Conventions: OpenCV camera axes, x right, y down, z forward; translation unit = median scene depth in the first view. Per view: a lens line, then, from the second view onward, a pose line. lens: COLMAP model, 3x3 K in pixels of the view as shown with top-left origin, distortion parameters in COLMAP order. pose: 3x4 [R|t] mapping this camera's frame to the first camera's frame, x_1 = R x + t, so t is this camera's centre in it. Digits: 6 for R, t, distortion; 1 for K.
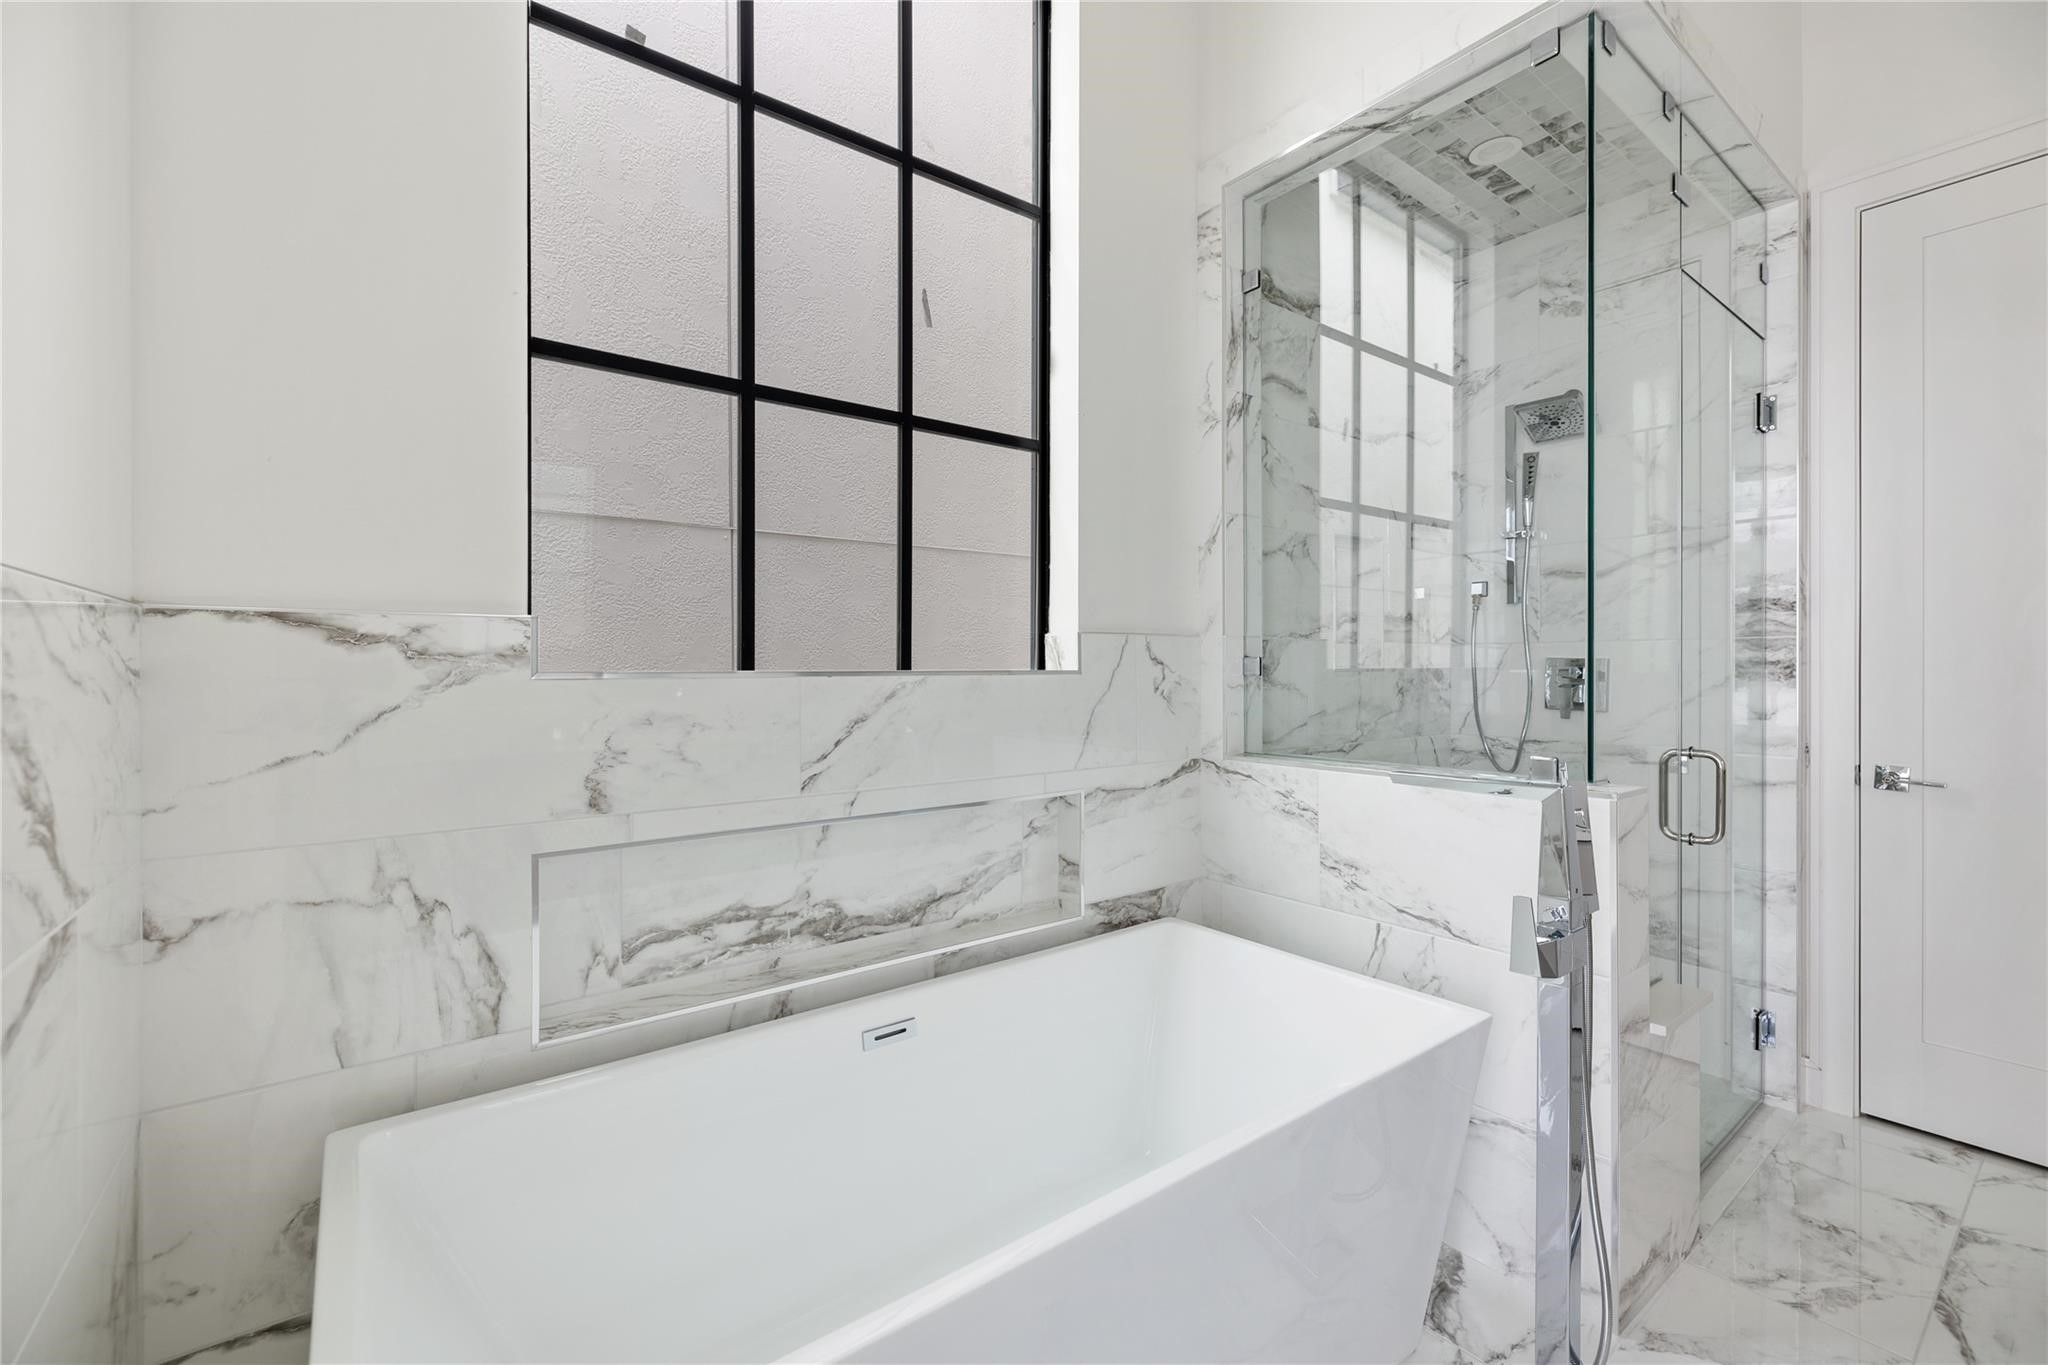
lens RADIAL K [[863.9, 0, 1014.6], [0, 863.9, 673.1], [0, 0, 1]] dist [0.001313, -0.000580]
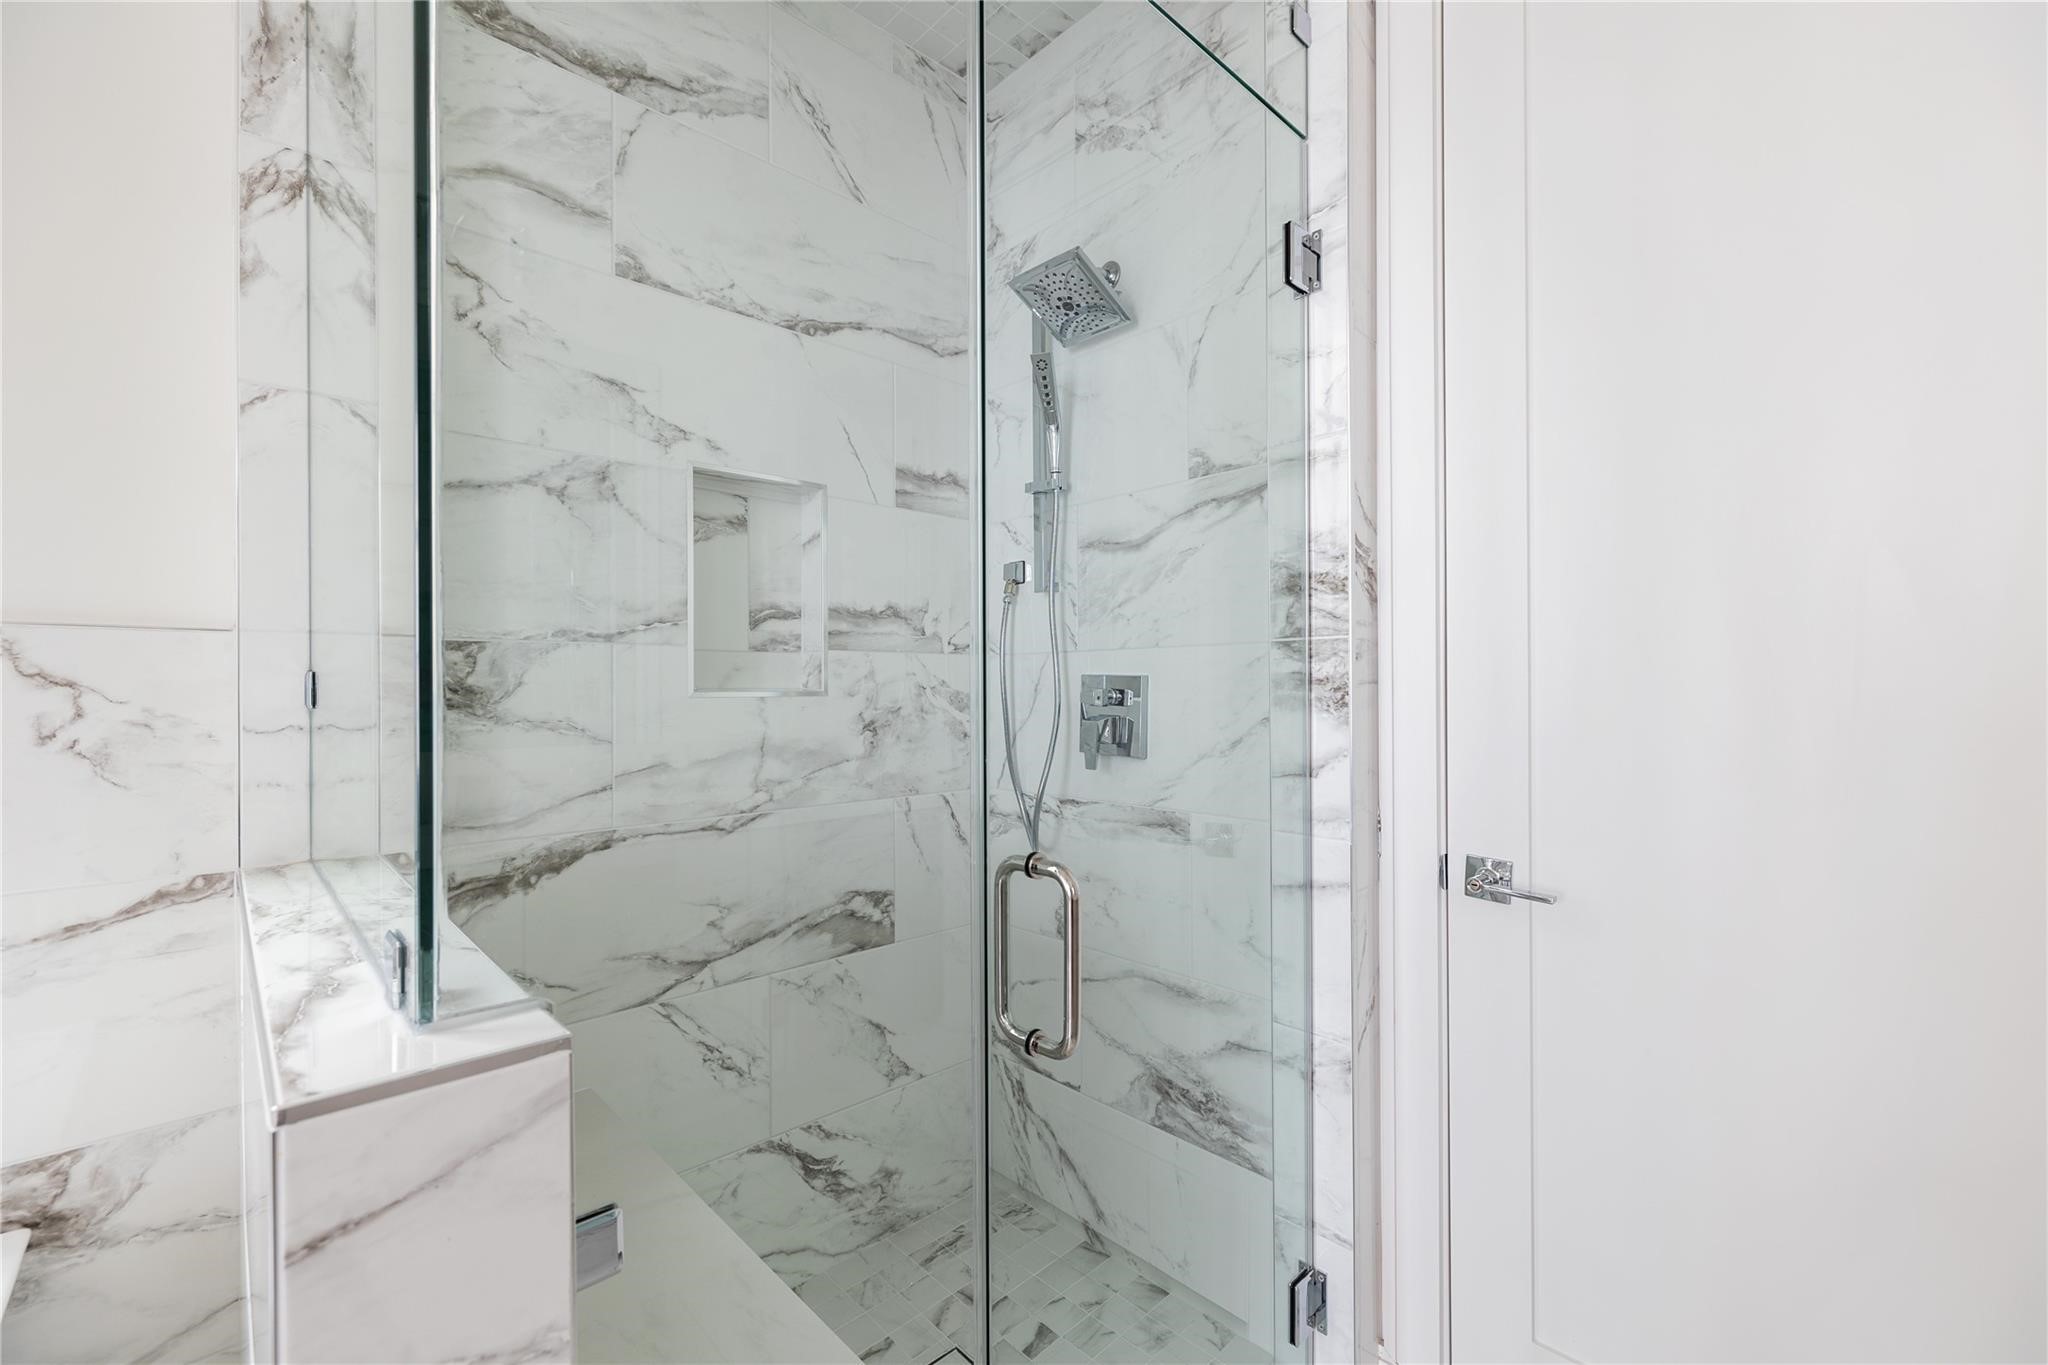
lens RADIAL K [[863.9, 0, 1034.0], [0, 863.9, 688.7], [0, 0, 1]] dist [0.001313, -0.000580]
pose [[0.993185, -0.002636, 0.116521, 0.609617], [0.003400, 0.999974, -0.006357, -0.003604], [-0.116501, 0.006710, 0.993168, 0.431656]]
